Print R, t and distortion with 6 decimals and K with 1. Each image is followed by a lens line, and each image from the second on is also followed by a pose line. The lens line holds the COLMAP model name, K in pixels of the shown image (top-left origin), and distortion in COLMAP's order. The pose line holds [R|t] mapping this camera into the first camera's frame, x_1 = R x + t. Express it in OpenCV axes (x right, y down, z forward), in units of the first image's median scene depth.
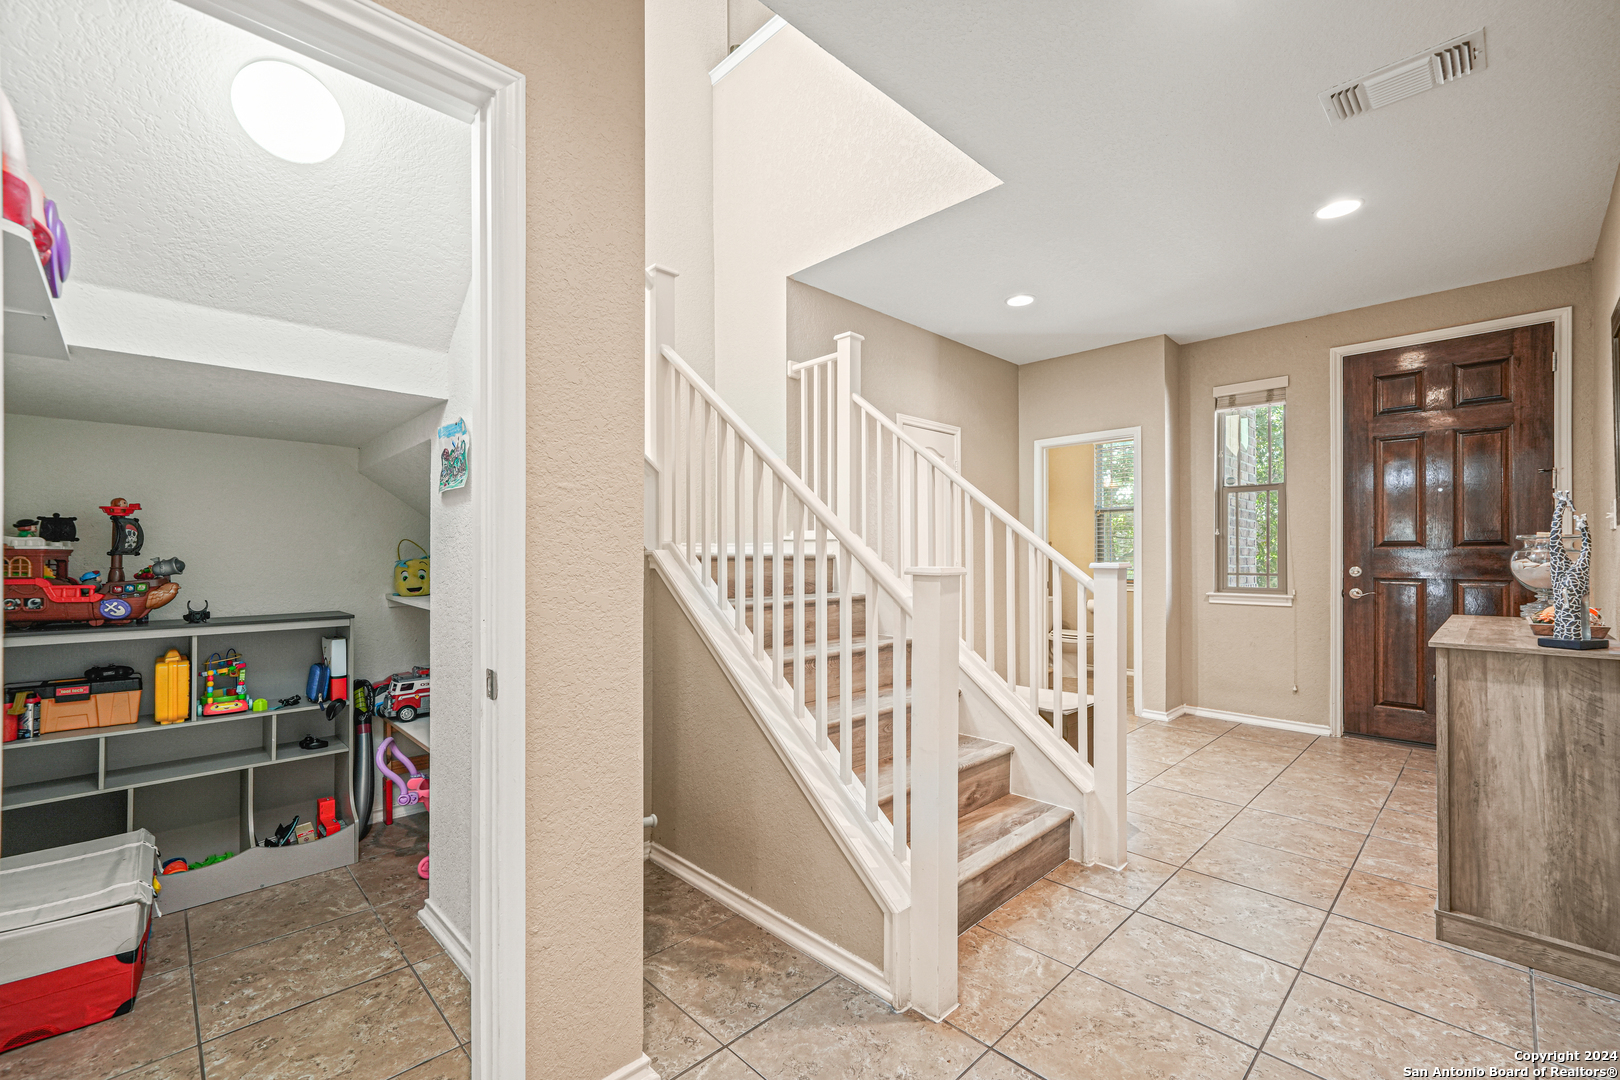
lens RADIAL K [[678.8, 0, 819.1], [0, 678.8, 553.3], [0, 0, 1]] dist [0.008055, 0.000790]
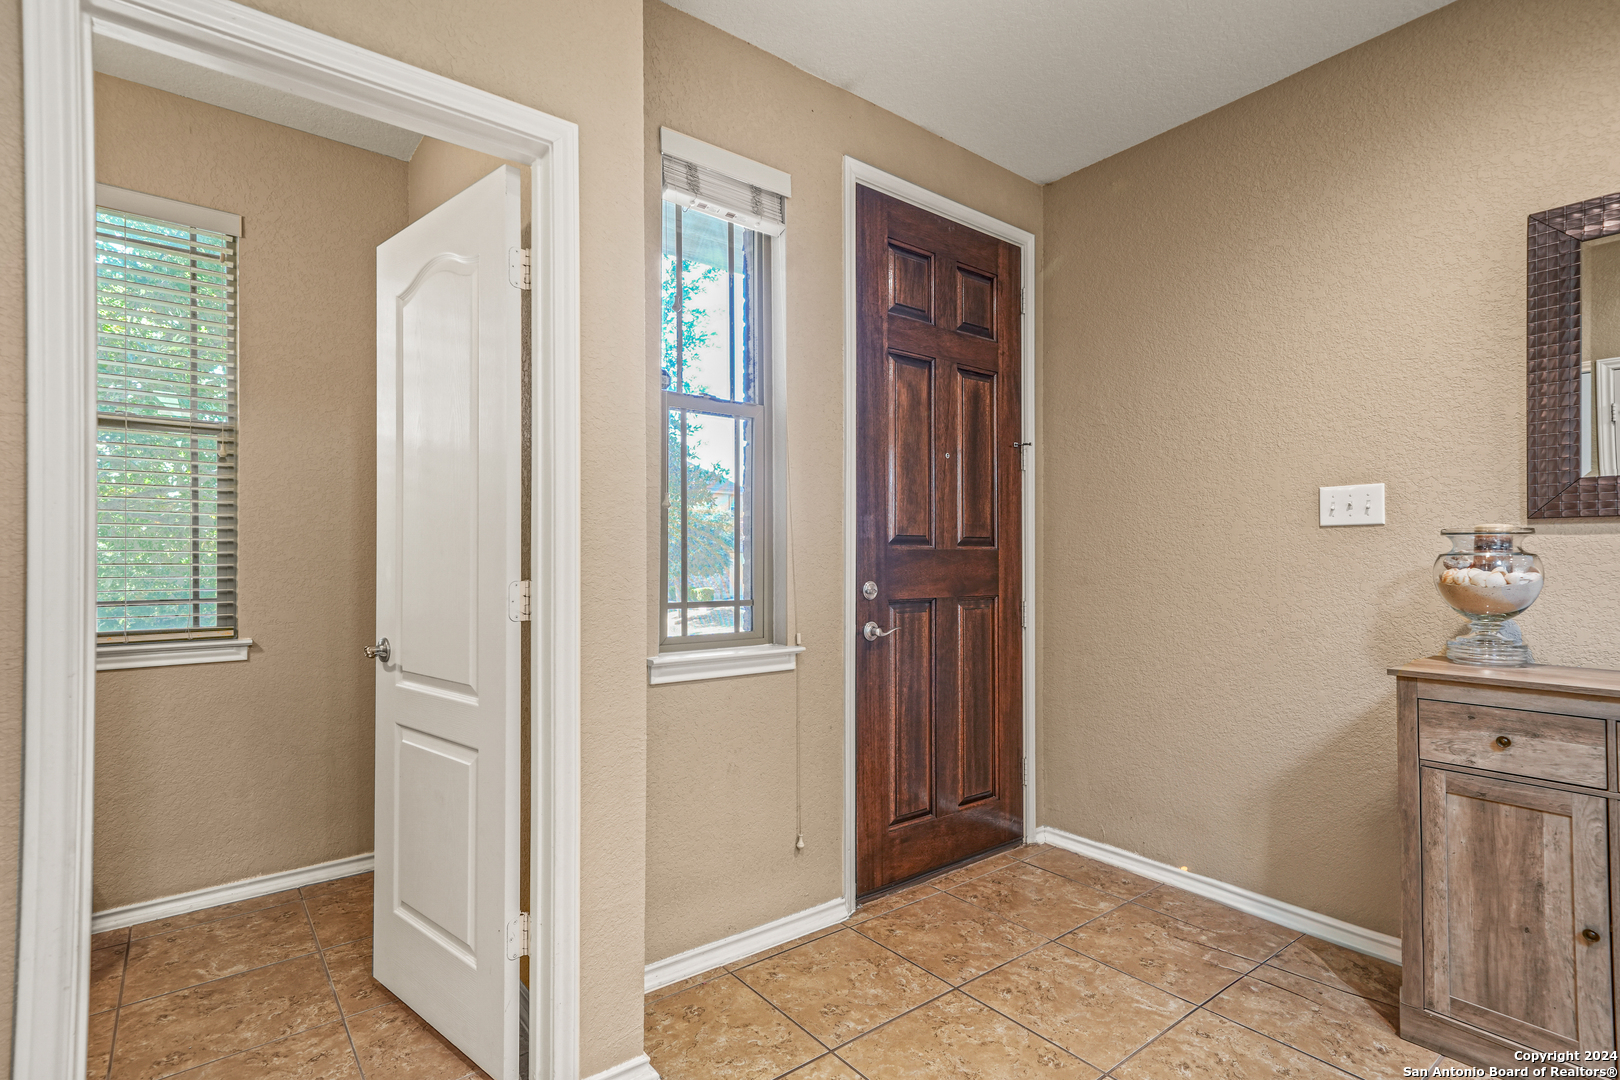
lens RADIAL K [[784.3, 0, 807.7], [0, 784.3, 547.5], [0, 0, 1]] dist [-0.000130, 0.000164]
pose [[0.120975, 0.009453, 0.992611, 0.206830], [-0.005009, 0.999948, -0.008912, -0.001336], [-0.992643, -0.003894, 0.121016, 1.198517]]
